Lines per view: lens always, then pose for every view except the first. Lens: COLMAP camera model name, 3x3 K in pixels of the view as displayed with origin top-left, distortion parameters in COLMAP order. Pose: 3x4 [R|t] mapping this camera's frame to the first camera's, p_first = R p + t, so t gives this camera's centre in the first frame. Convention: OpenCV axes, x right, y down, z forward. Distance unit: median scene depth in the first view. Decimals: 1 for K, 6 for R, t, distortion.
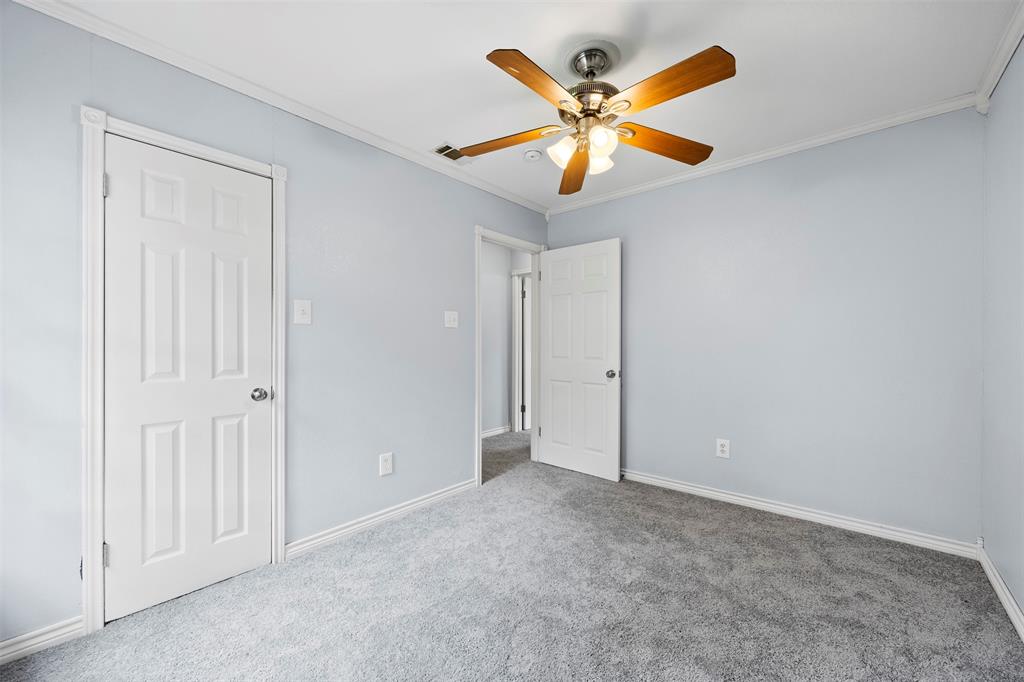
lens RADIAL K [[395.6, 0, 513.0], [0, 395.6, 345.9], [0, 0, 1]] dist [-0.001179, -0.000359]
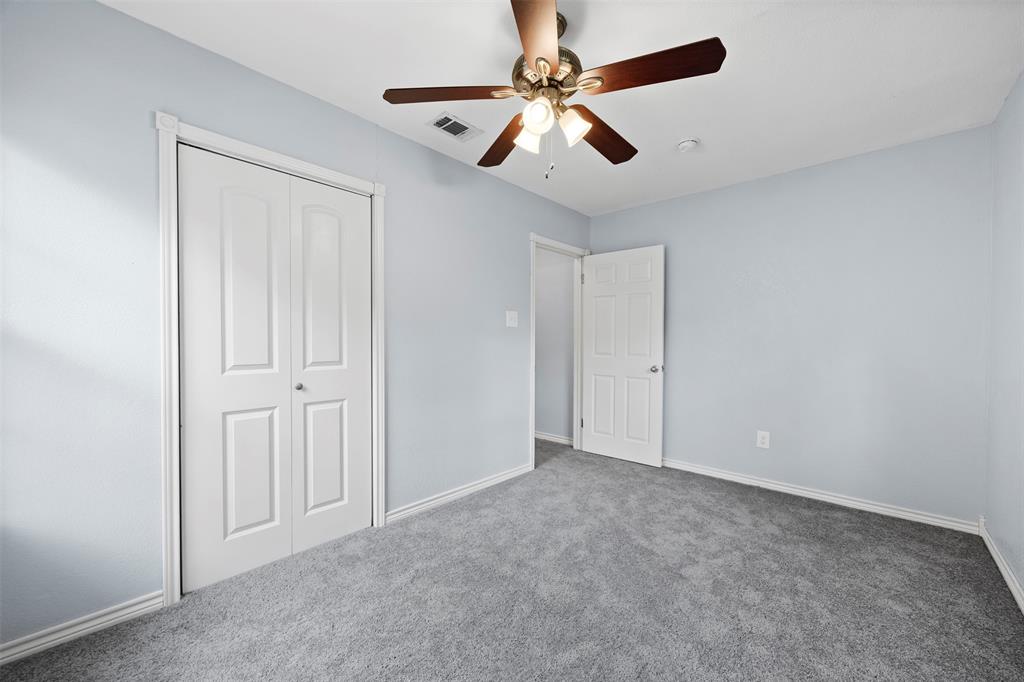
lens RADIAL K [[419.5, 0, 515.1], [0, 419.5, 352.3], [0, 0, 1]] dist [0.009473, 0.000344]
pose [[0.999914, 0.009134, 0.009388, -0.147062], [-0.009324, 0.999748, 0.020409, 0.002997], [-0.009200, -0.020495, 0.999748, -0.167611]]
